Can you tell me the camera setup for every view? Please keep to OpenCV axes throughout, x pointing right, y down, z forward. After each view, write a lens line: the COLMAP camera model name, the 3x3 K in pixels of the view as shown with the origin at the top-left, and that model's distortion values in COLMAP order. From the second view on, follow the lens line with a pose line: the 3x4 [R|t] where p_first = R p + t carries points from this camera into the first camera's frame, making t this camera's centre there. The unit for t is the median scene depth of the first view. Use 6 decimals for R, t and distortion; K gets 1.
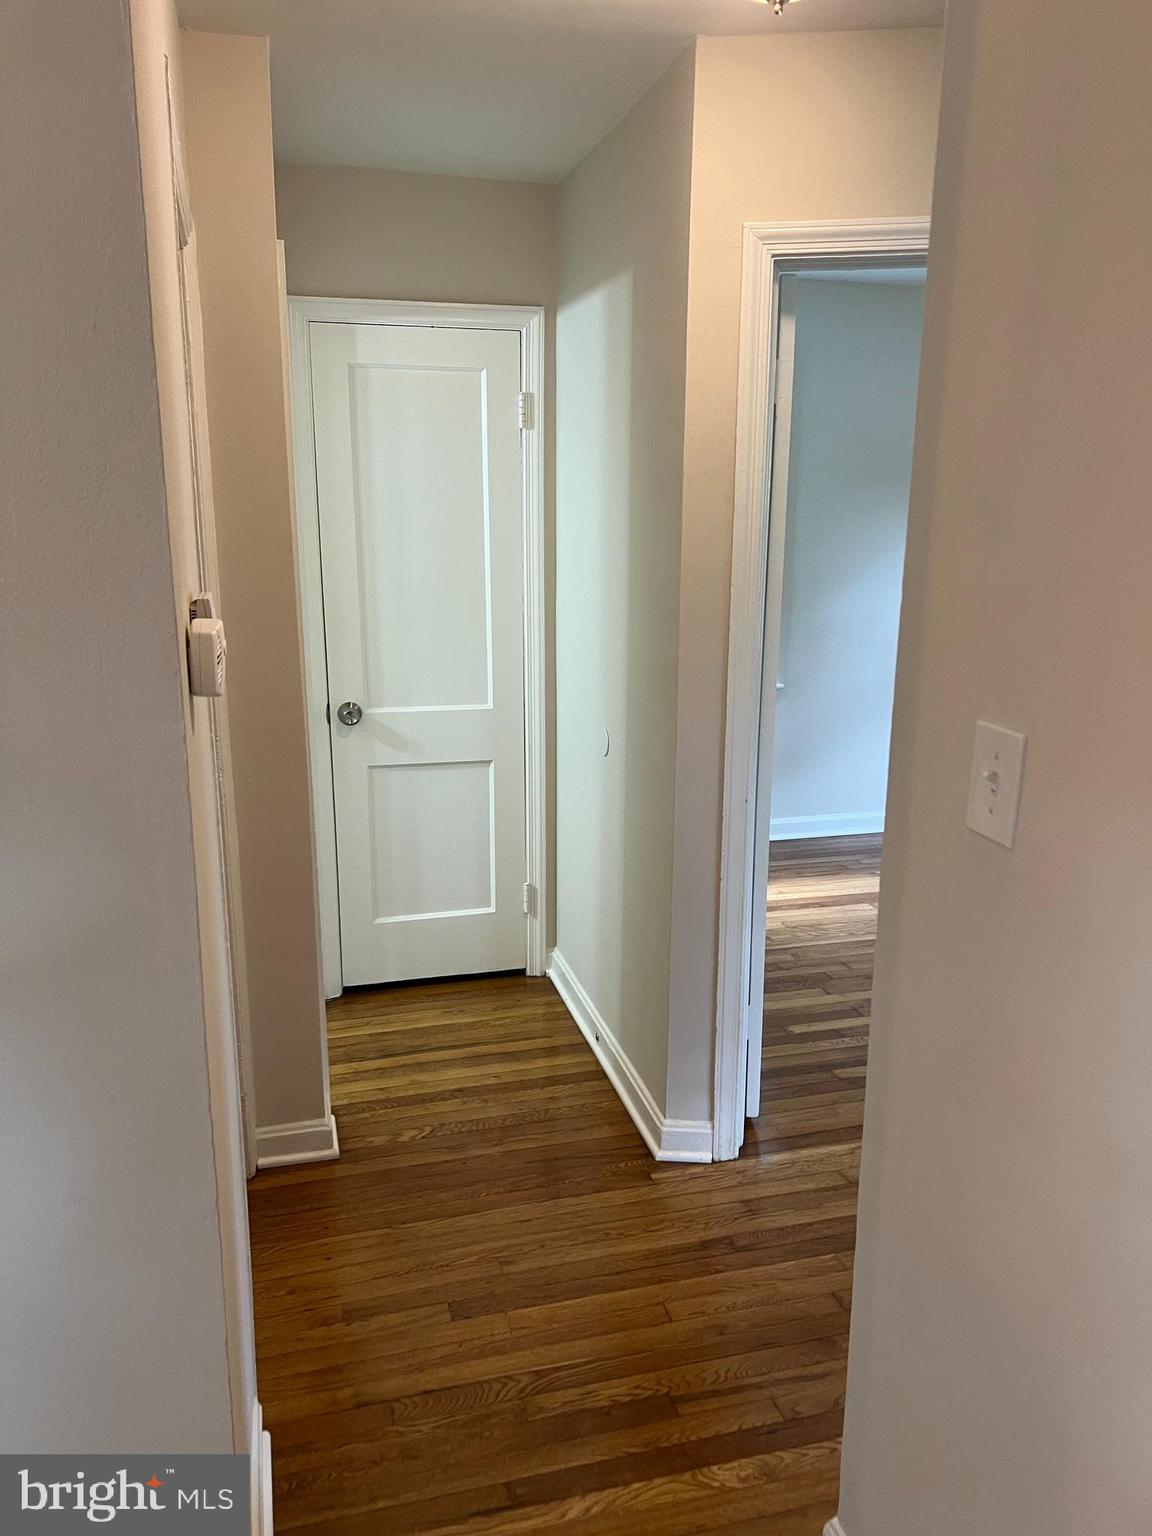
lens RADIAL K [[1110.8, 0, 578.7], [0, 1110.8, 766.7], [0, 0, 1]] dist [0.005612, -0.014265]
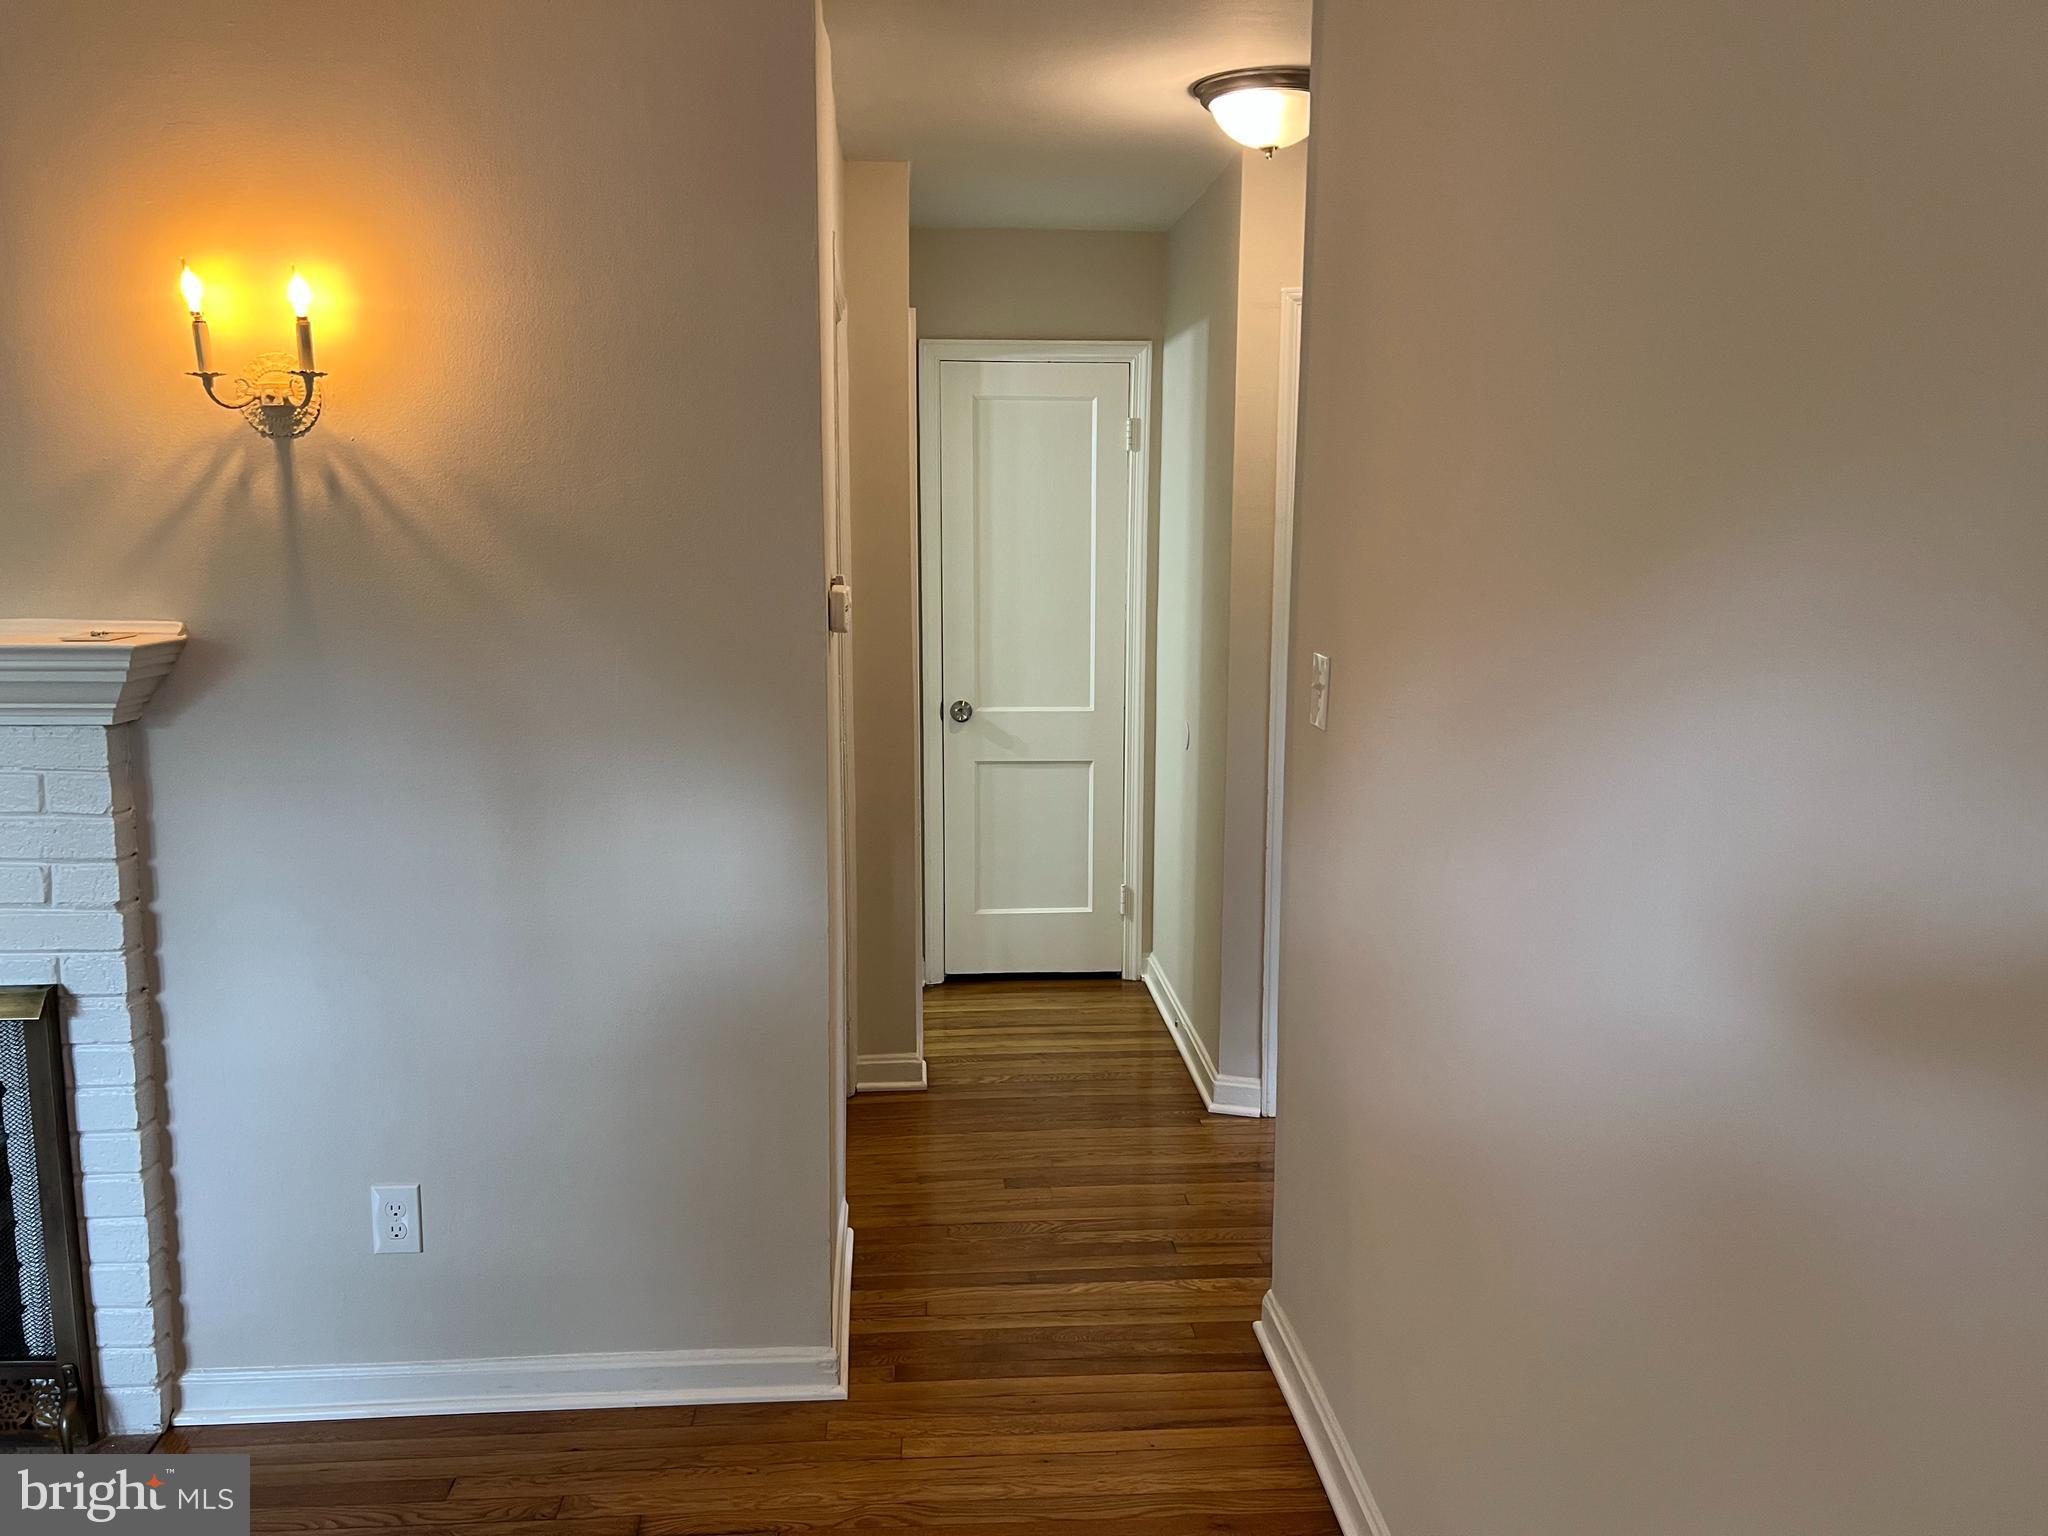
lens RADIAL K [[1523.2, 0, 1020.9], [0, 1523.2, 772.0], [0, 0, 1]] dist [0.057901, -0.066773]
pose [[0.979760, 0.029186, -0.198035, 0.175167], [-0.044637, 0.996258, -0.074011, 0.140778], [0.195134, 0.081353, 0.977397, -0.520610]]
